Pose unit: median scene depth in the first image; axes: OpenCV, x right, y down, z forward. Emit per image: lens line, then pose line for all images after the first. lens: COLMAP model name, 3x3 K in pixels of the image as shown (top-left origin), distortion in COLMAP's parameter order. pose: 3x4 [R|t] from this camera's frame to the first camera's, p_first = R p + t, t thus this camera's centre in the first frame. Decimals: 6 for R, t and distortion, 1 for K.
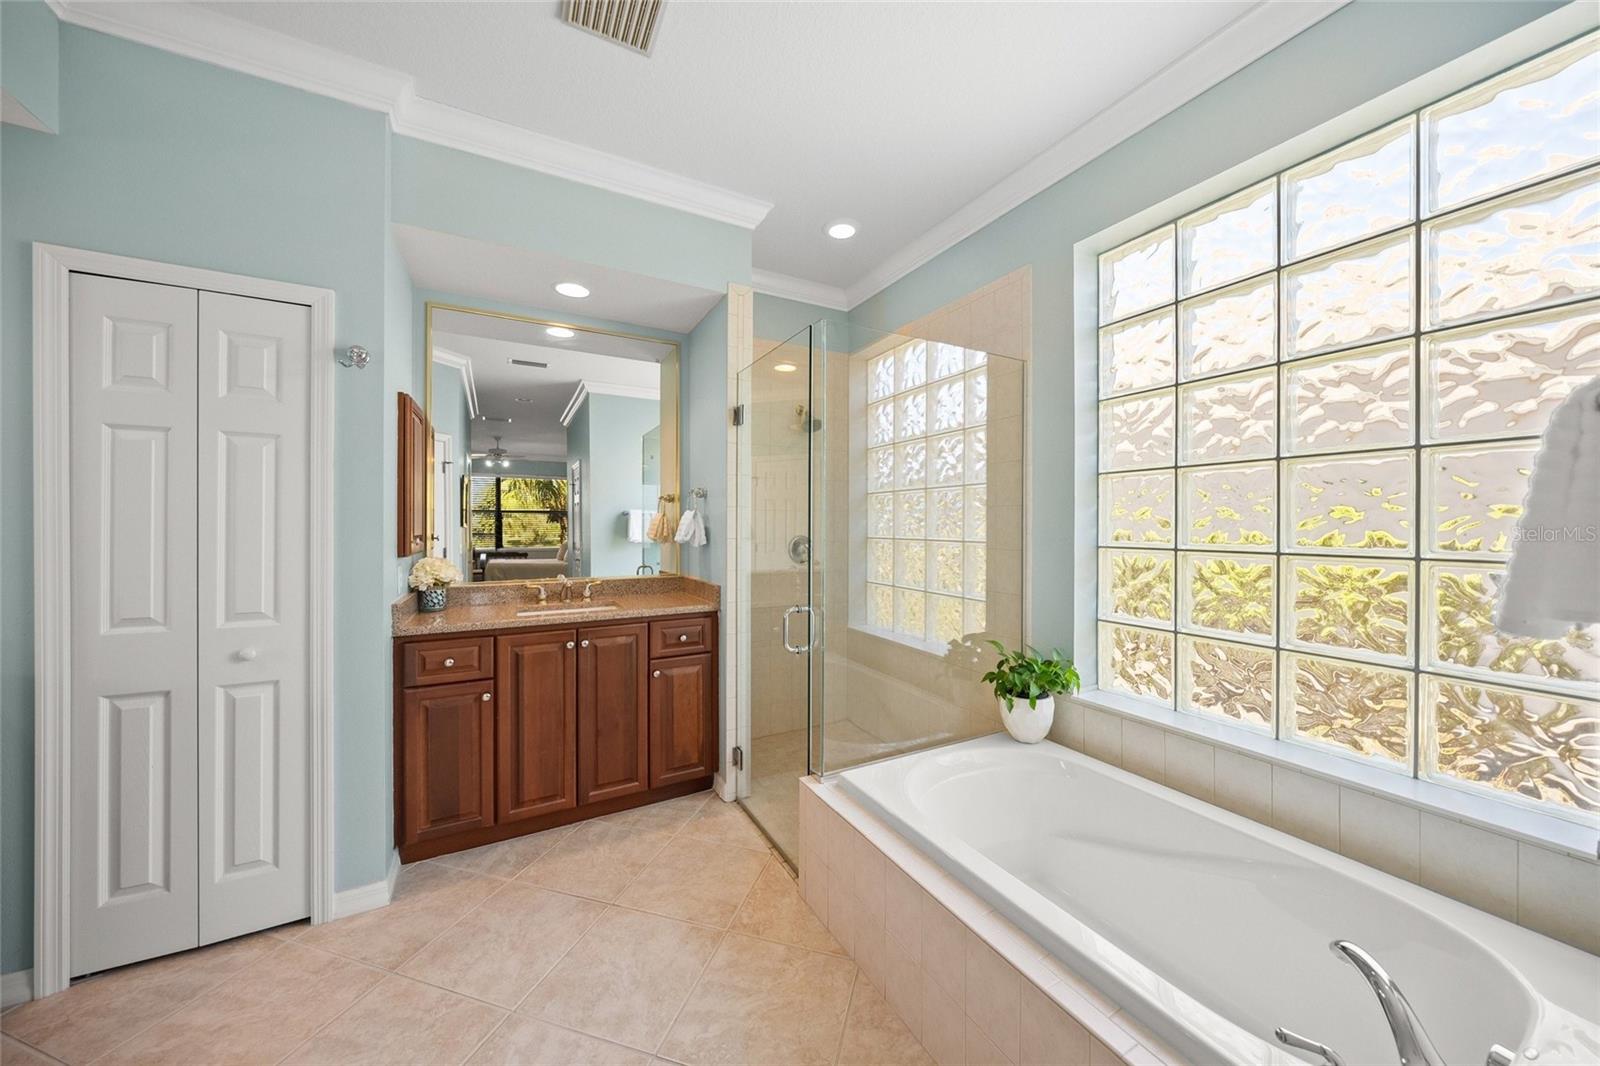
lens RADIAL K [[549.5, 0, 805.9], [0, 549.5, 526.2], [0, 0, 1]] dist [-0.000190, 0.000015]
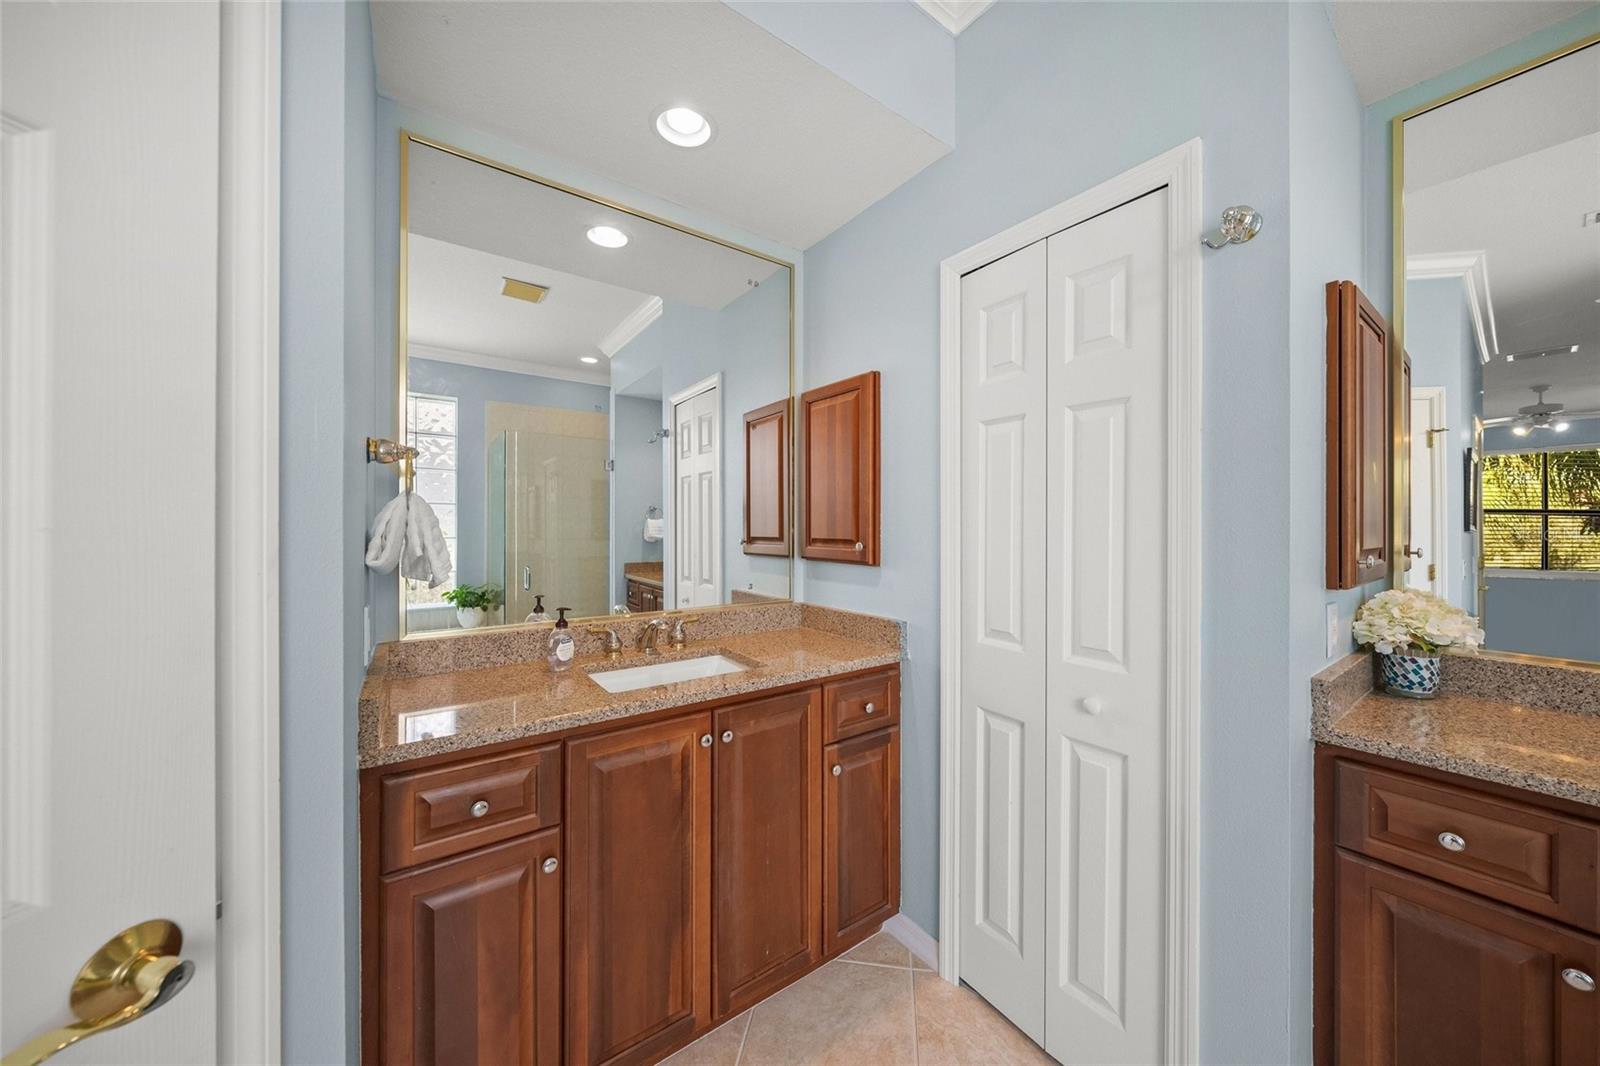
lens RADIAL K [[537.8, 0, 801.6], [0, 537.8, 523.0], [0, 0, 1]] dist [-0.006956, 0.000278]
pose [[0.122919, -0.007154, -0.992391, -0.272125], [-0.006746, 0.999945, -0.008044, -0.000558], [0.992394, 0.007684, 0.122864, 0.404077]]
